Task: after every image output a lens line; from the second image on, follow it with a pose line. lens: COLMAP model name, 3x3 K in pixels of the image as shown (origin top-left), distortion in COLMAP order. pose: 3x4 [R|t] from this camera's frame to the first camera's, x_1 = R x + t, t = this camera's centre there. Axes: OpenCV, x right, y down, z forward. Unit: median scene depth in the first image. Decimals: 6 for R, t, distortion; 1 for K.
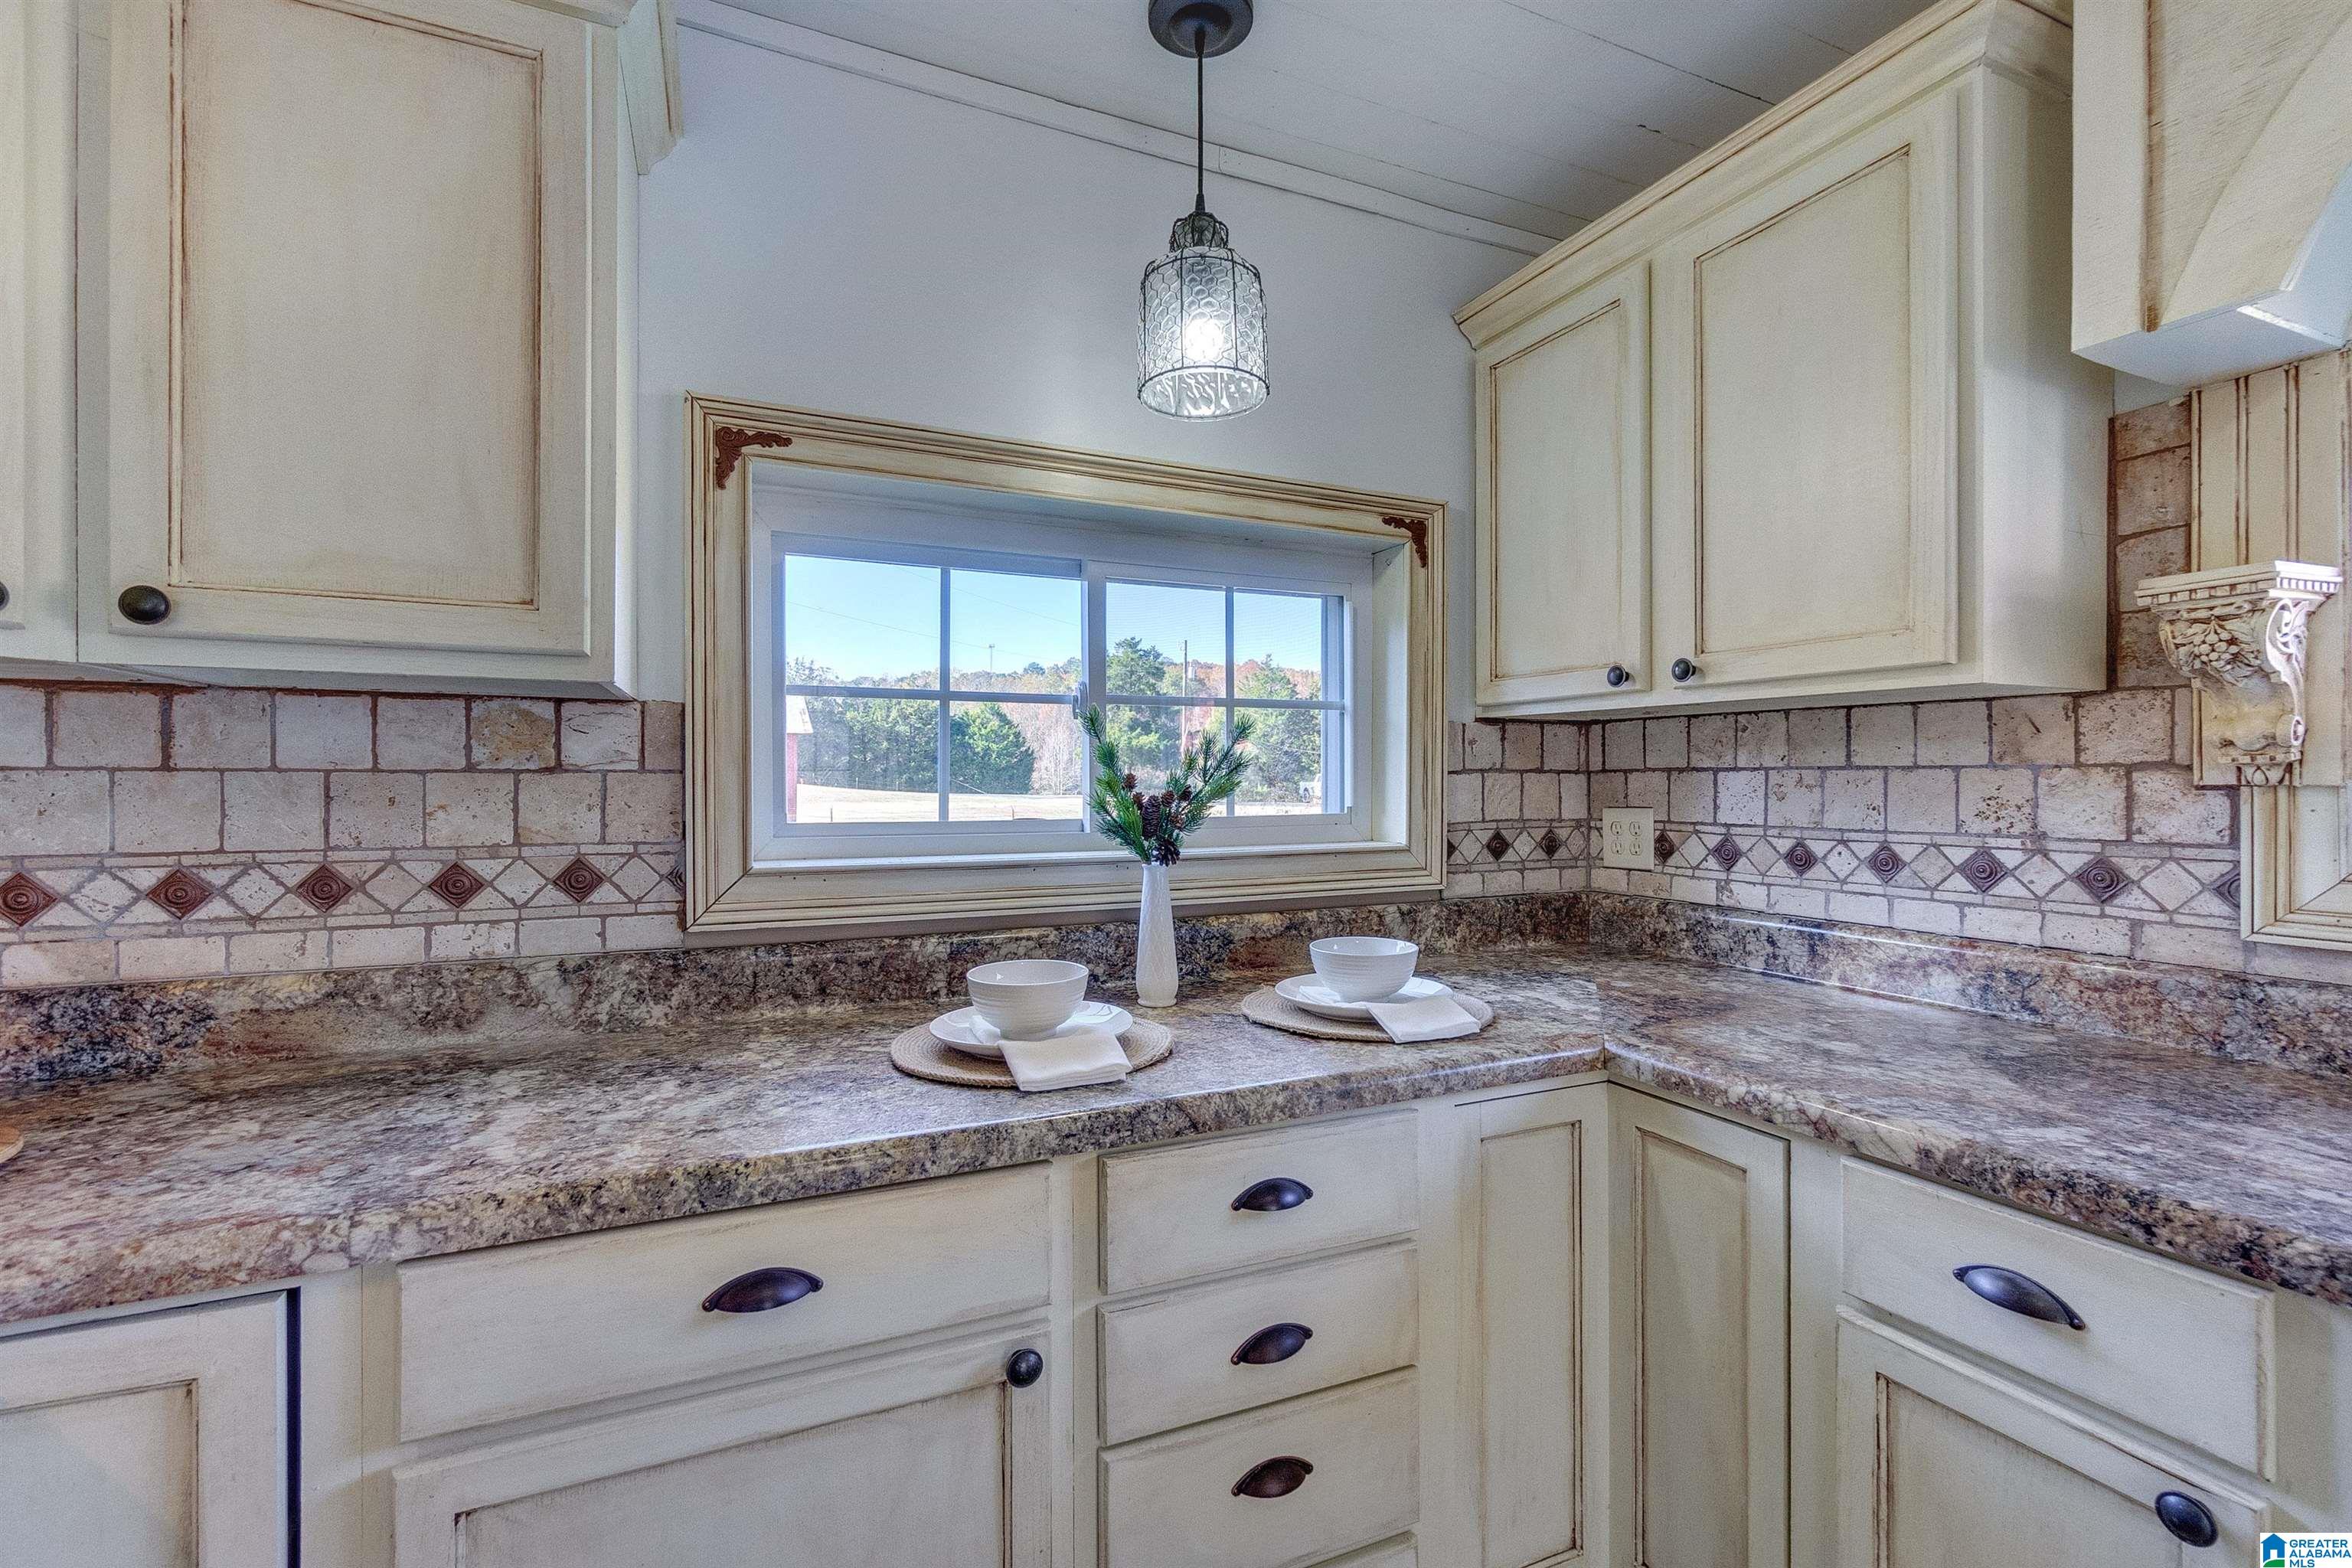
lens RADIAL K [[1014.7, 0, 1176.0], [0, 1014.7, 784.0], [0, 0, 1]] dist [-0.001980, 0.000355]
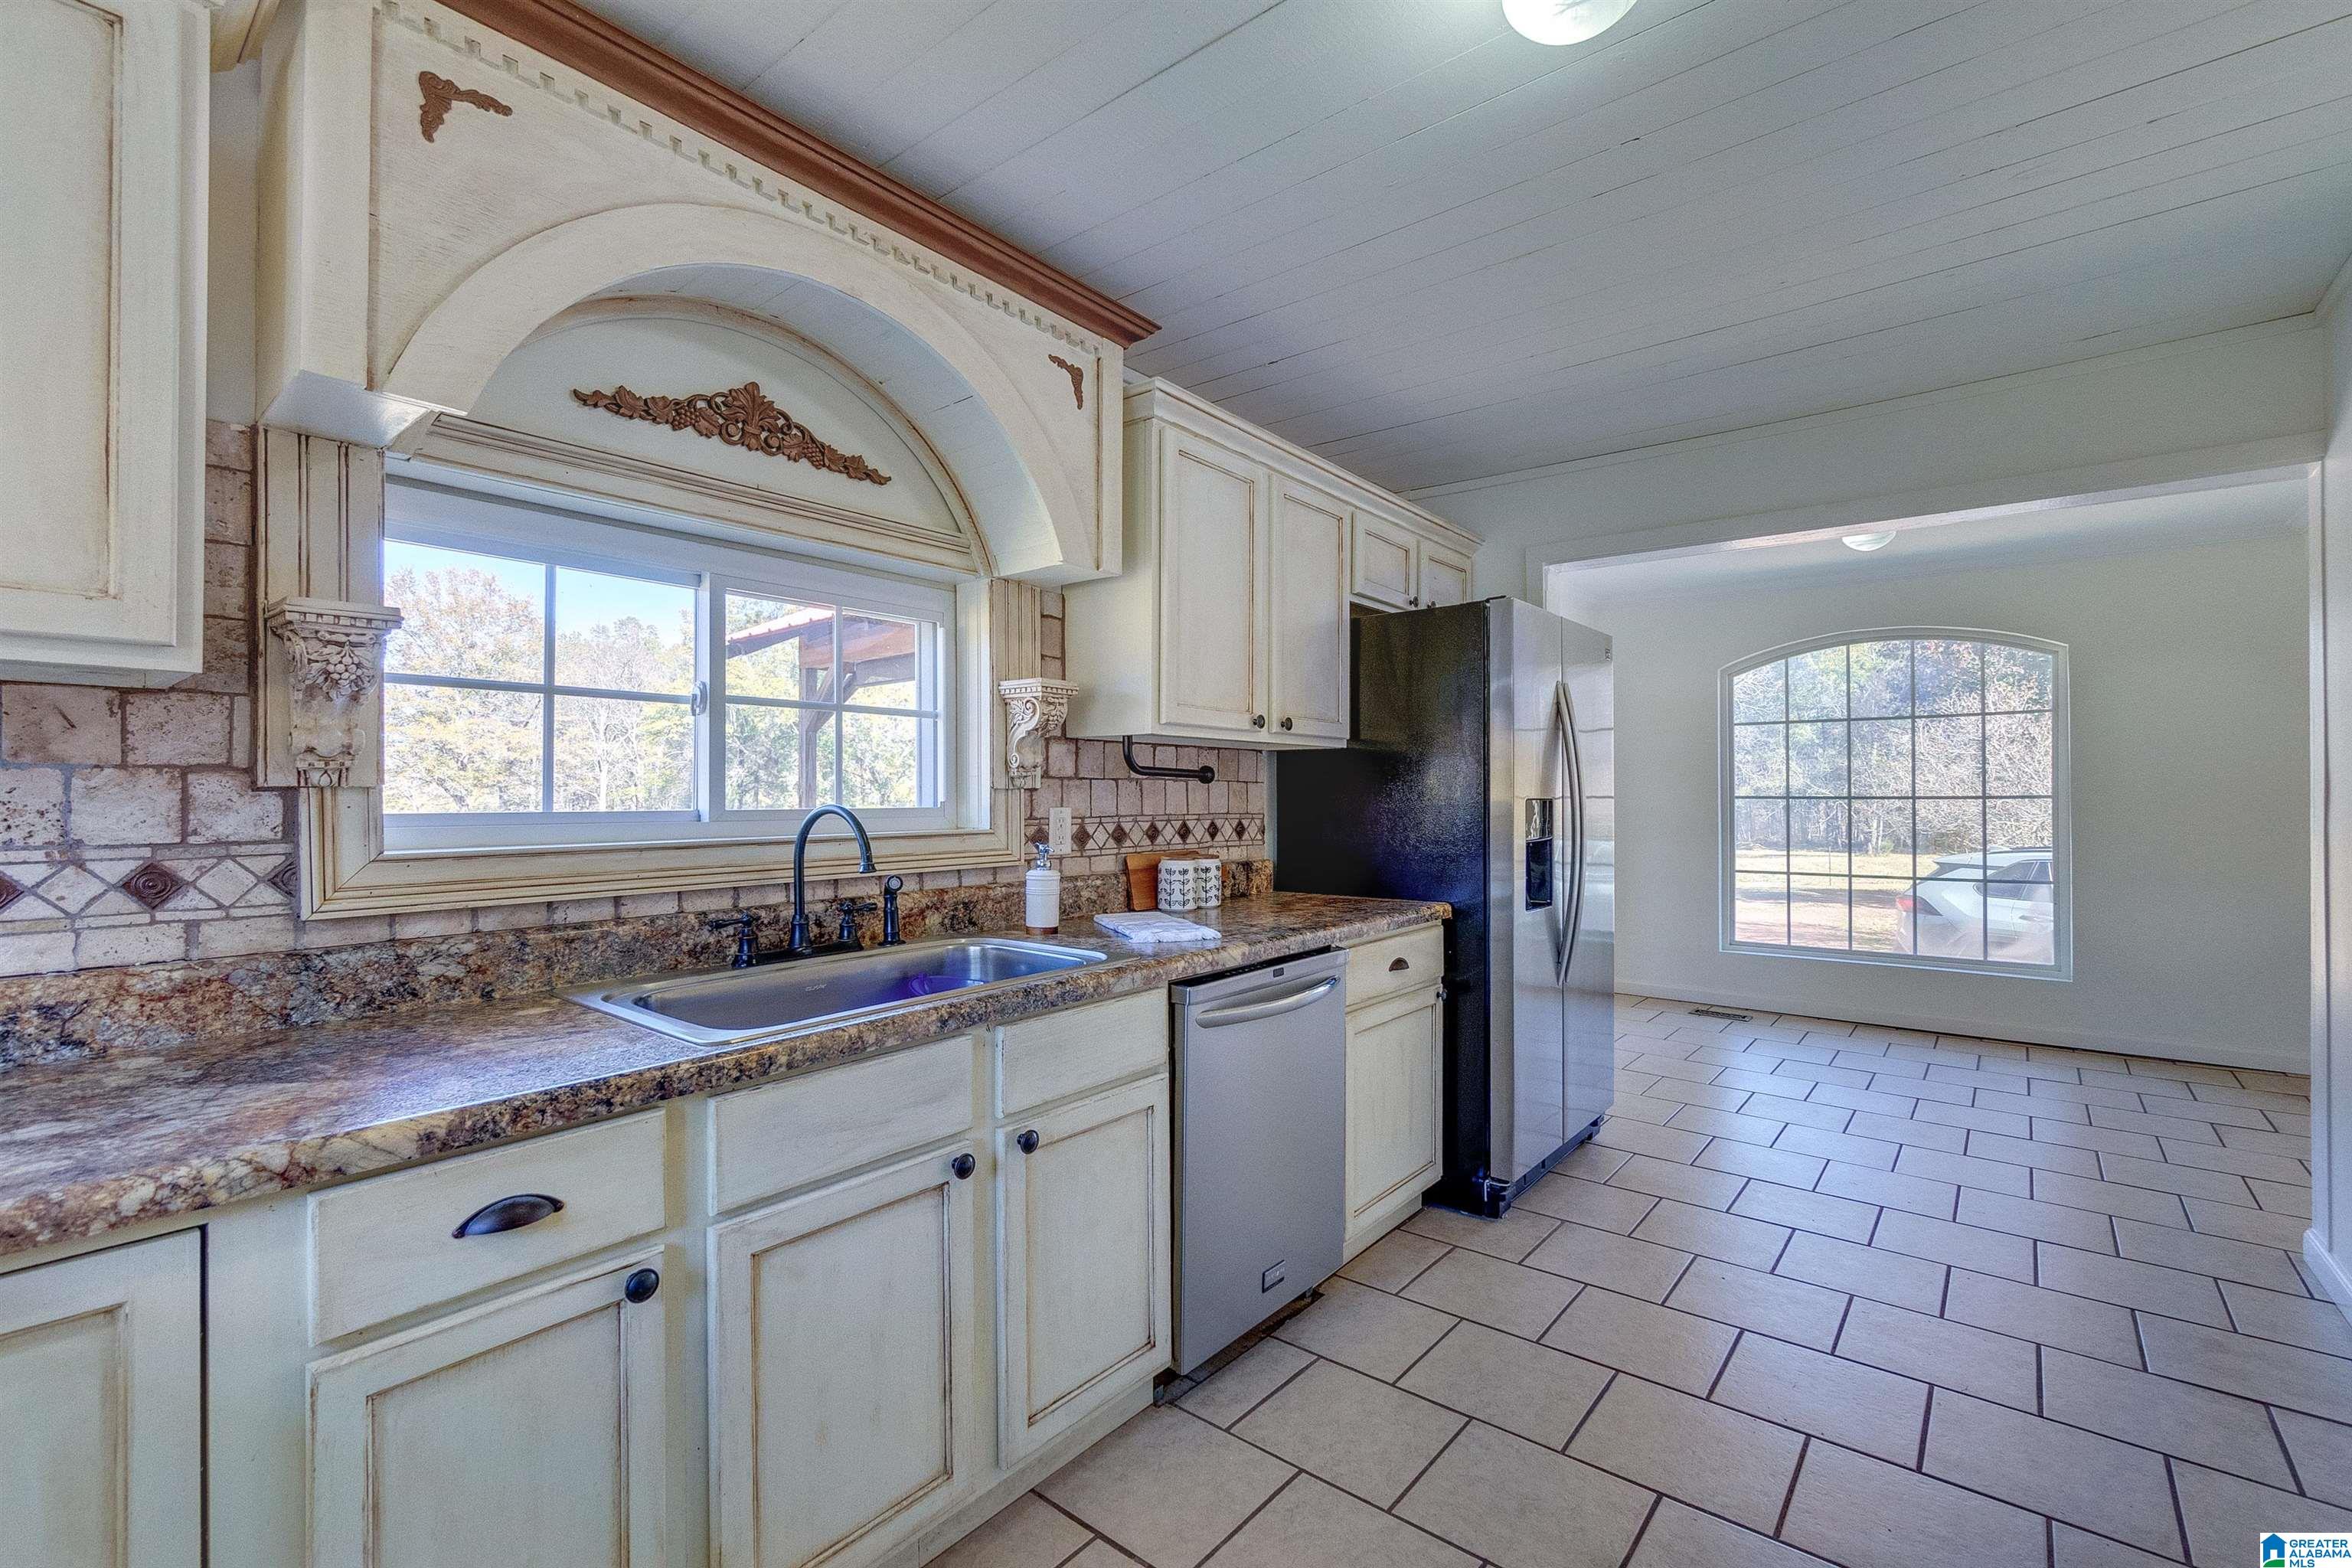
lens RADIAL K [[1014.7, 0, 1176.0], [0, 1014.7, 784.0], [0, 0, 1]] dist [-0.001980, 0.000355]
pose [[-0.445940, 0.009682, 0.895011, -0.394437], [0.007319, 0.999948, -0.007171, 0.012724], [-0.895033, 0.003352, -0.445987, 0.577812]]
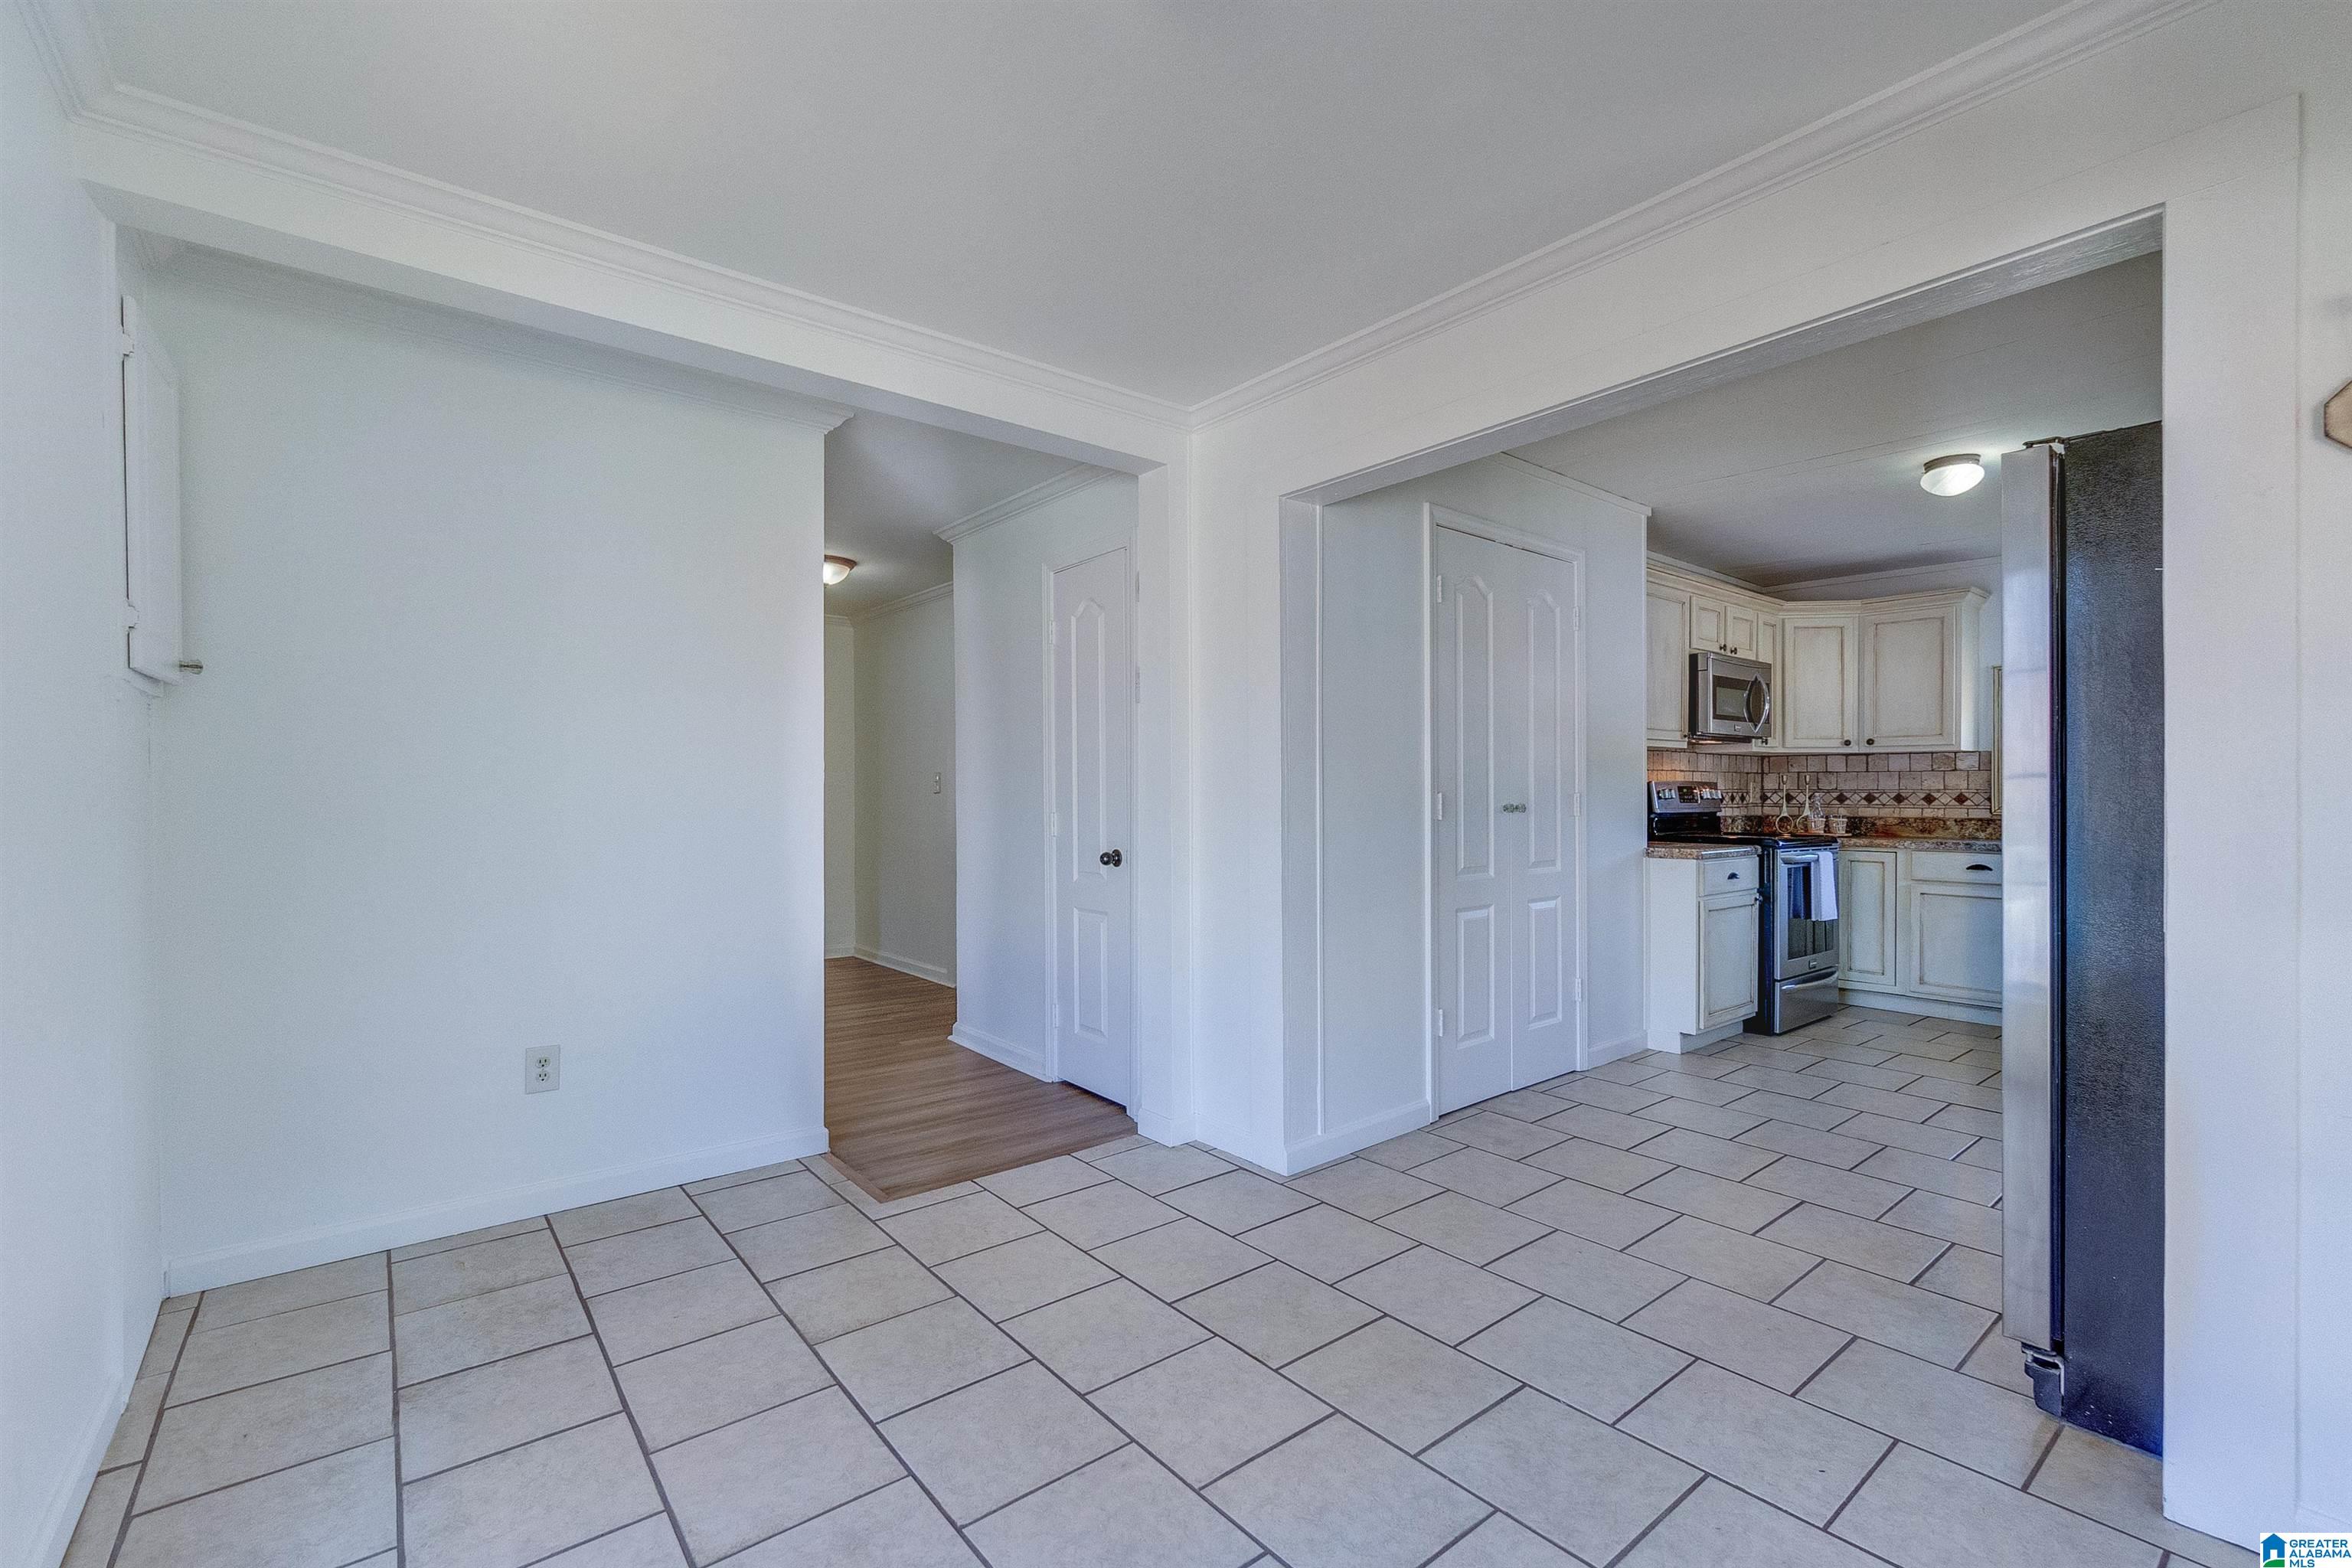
lens RADIAL K [[1005.6, 0, 1204.6], [0, 1005.6, 803.1], [0, 0, 1]] dist [0.001066, 0.000274]
pose [[0.275351, 0.007680, -0.961313, 2.418465], [-0.002710, 0.999970, 0.007213, 0.096852], [0.961340, 0.000619, 0.275364, -2.965498]]
